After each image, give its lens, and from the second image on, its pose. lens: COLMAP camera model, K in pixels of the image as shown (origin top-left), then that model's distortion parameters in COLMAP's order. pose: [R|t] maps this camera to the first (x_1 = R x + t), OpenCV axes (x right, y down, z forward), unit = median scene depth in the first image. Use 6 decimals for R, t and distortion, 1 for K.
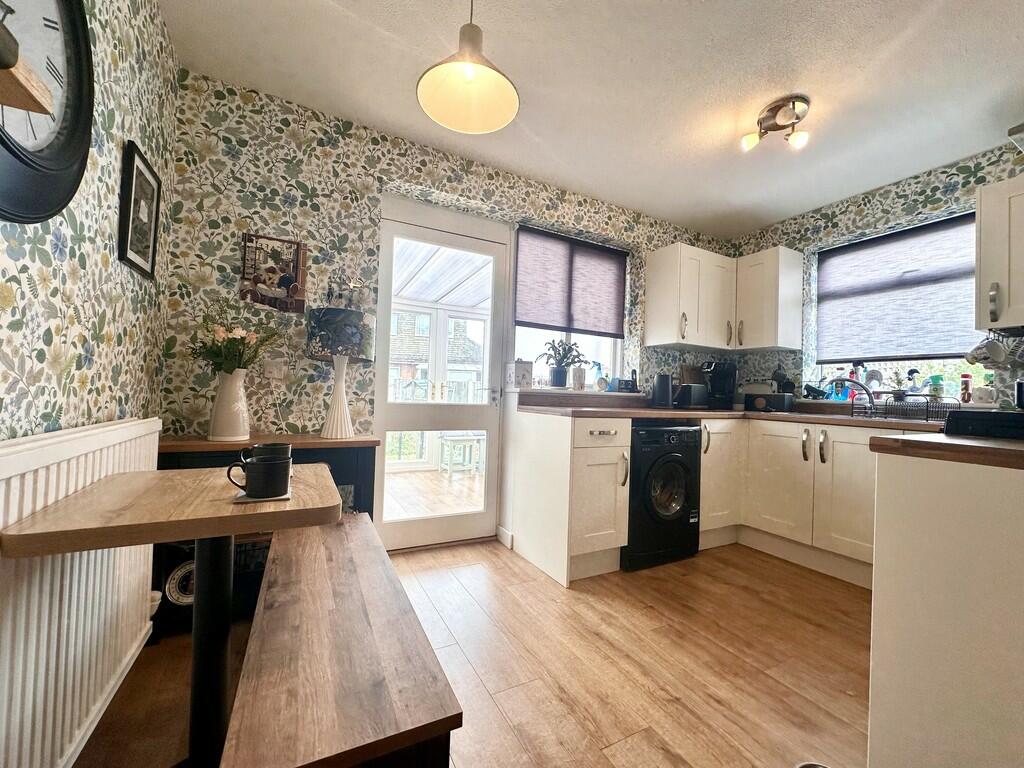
lens RADIAL K [[407.3, 0, 507.5], [0, 407.3, 384.3], [0, 0, 1]] dist [-0.002912, 0.000029]
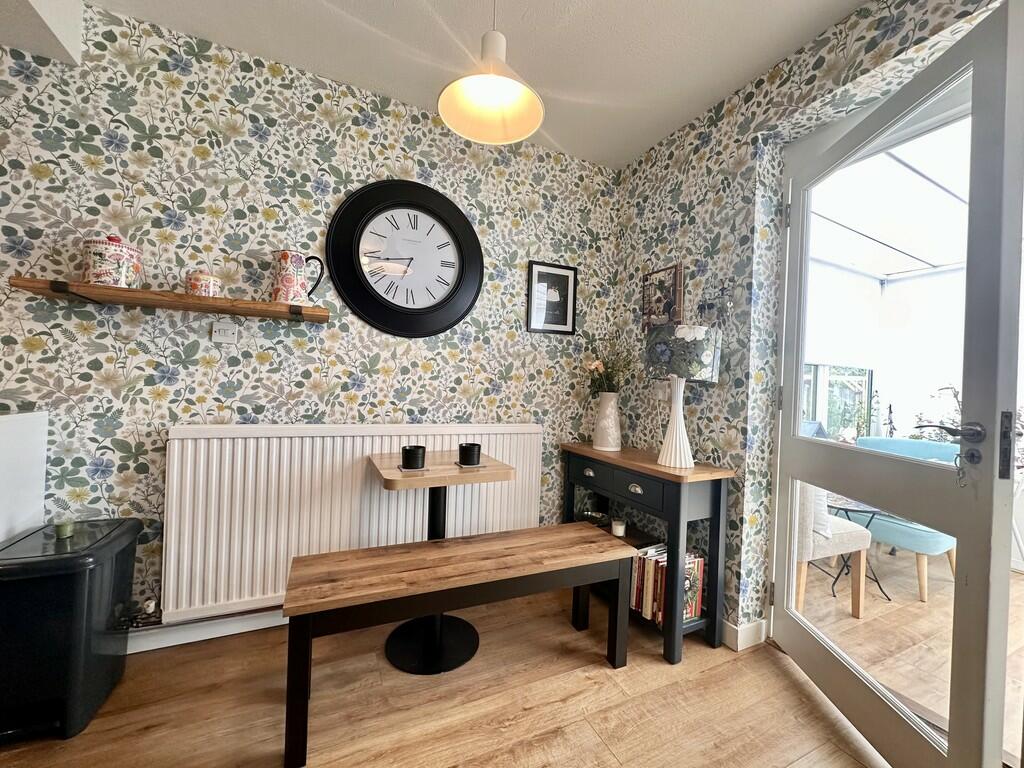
lens RADIAL K [[407.3, 0, 508.9], [0, 407.3, 387.4], [0, 0, 1]] dist [-0.002912, 0.000029]
pose [[-0.021267, -0.032131, -0.999257, 0.497341], [-0.018038, 0.999333, -0.031749, -0.008619], [0.999611, 0.017350, -0.021832, 0.630795]]
